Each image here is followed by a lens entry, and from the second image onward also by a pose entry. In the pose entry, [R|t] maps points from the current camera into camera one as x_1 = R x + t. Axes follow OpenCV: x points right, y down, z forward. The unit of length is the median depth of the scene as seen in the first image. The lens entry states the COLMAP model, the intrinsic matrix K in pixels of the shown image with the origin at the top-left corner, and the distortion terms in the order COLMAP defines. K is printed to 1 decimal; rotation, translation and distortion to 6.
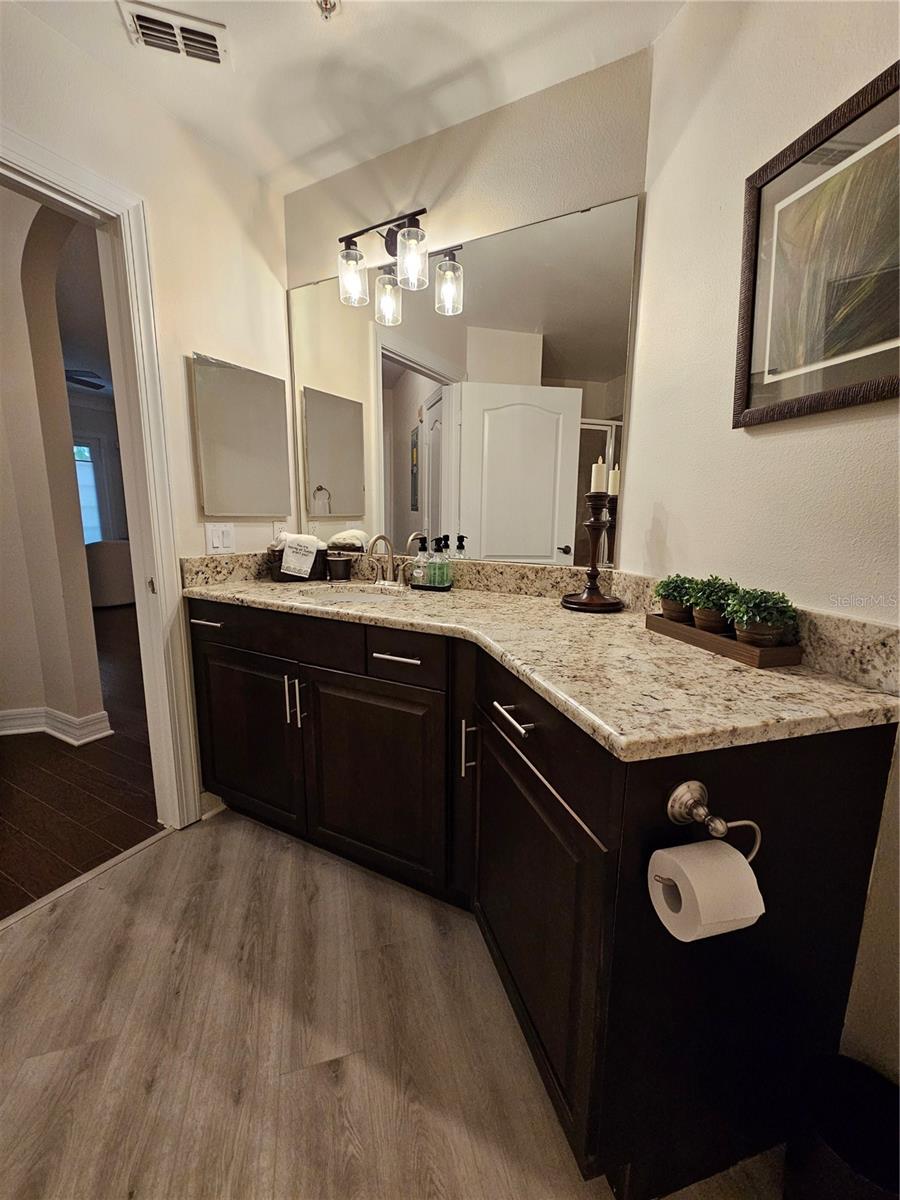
lens RADIAL K [[485.7, 0, 455.6], [0, 485.7, 600.9], [0, 0, 1]] dist [0.000757, -0.000844]
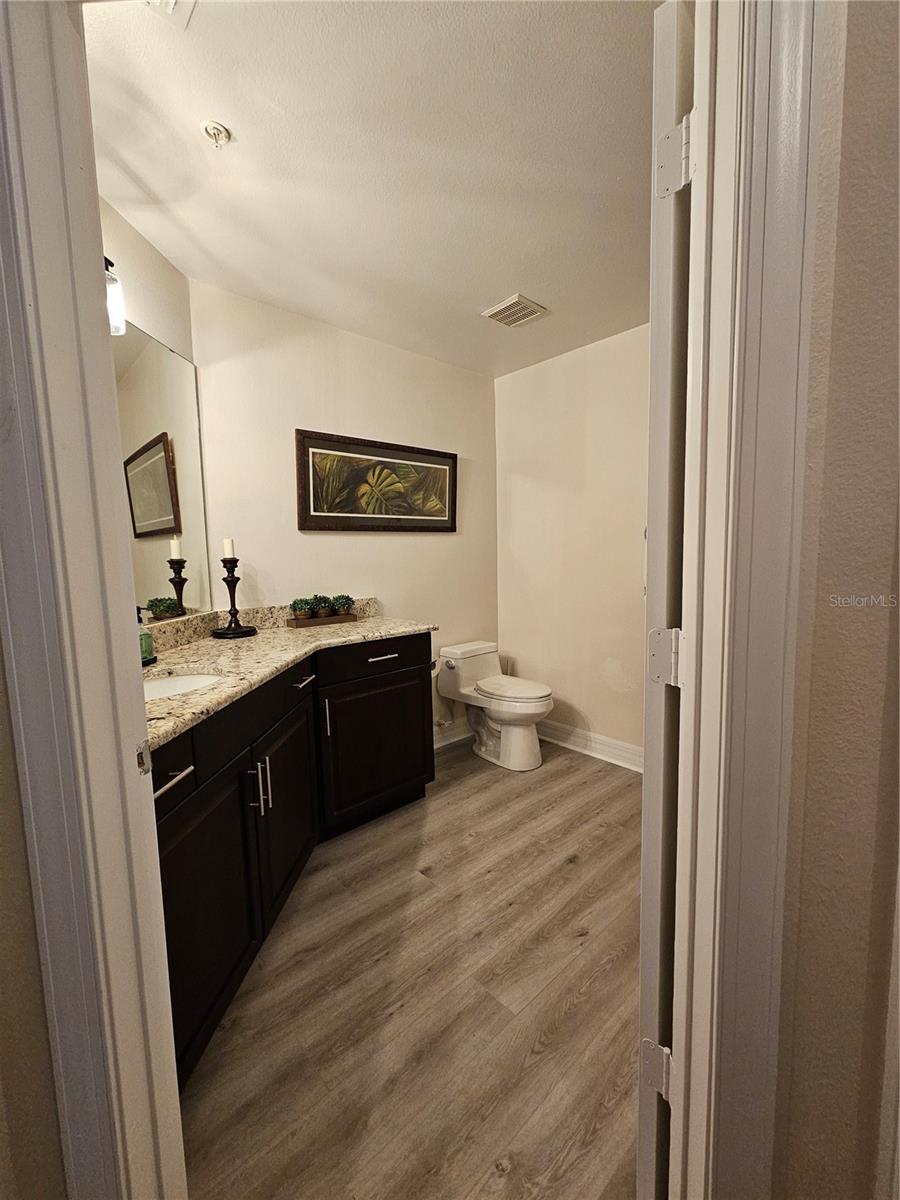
lens RADIAL K [[485.7, 0, 454.1], [0, 485.7, 598.8], [0, 0, 1]] dist [0.000757, -0.000844]
pose [[-0.427709, -0.092011, 0.899221, -1.833244], [0.176254, 0.967222, 0.182803, -0.343942], [-0.886566, 0.236678, -0.397472, 1.378945]]
